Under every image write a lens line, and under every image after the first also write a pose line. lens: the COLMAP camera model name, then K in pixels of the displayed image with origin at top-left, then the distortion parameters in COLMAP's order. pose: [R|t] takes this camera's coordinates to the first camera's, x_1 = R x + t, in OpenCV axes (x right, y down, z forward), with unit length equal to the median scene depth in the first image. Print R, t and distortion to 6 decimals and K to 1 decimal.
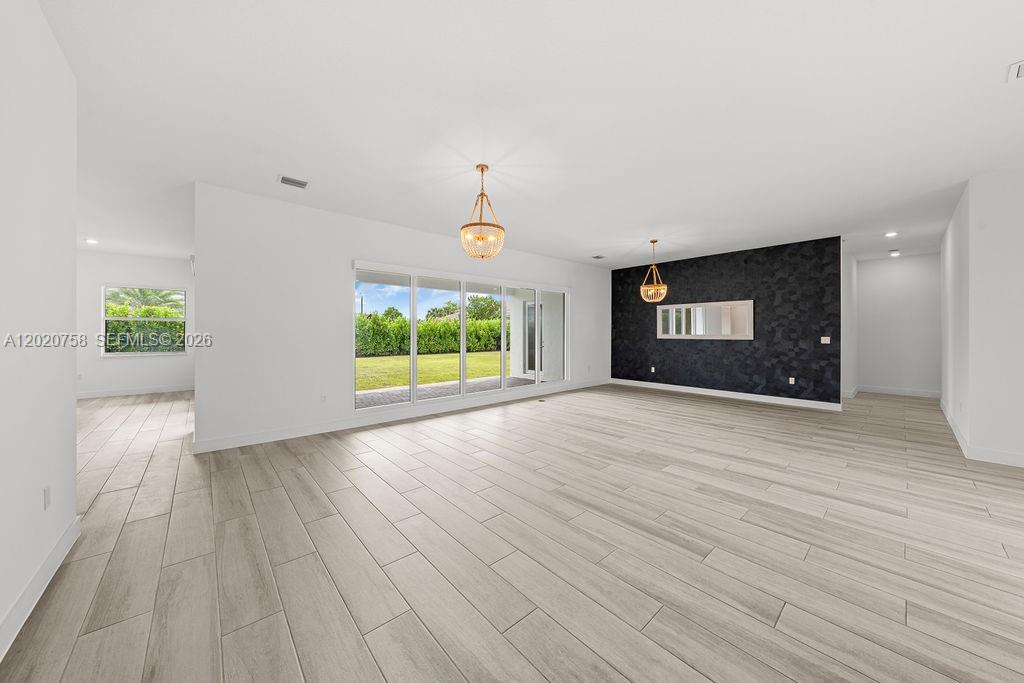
lens RADIAL K [[351.3, 0, 505.4], [0, 351.3, 328.3], [0, 0, 1]] dist [-0.000919, -0.000177]
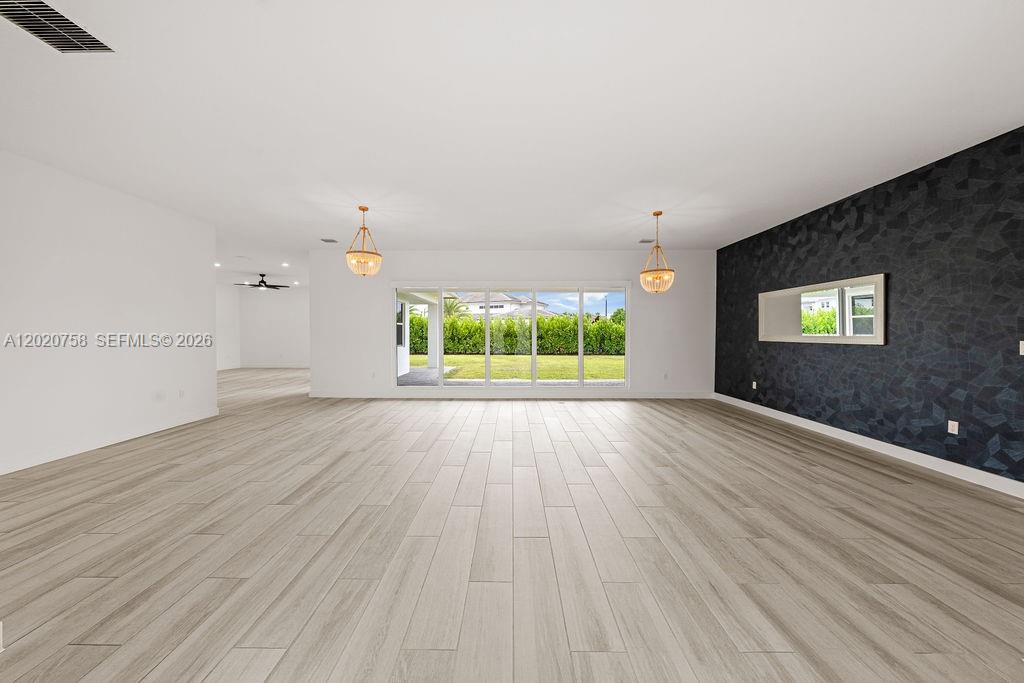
lens RADIAL K [[346.7, 0, 510.3], [0, 346.7, 332.7], [0, 0, 1]] dist [-0.001693, -0.000107]
pose [[0.743282, 0.000664, -0.668978, 0.633896], [0.005178, 0.999964, 0.006746, 0.007047], [0.668958, -0.008478, 0.743251, 0.197045]]
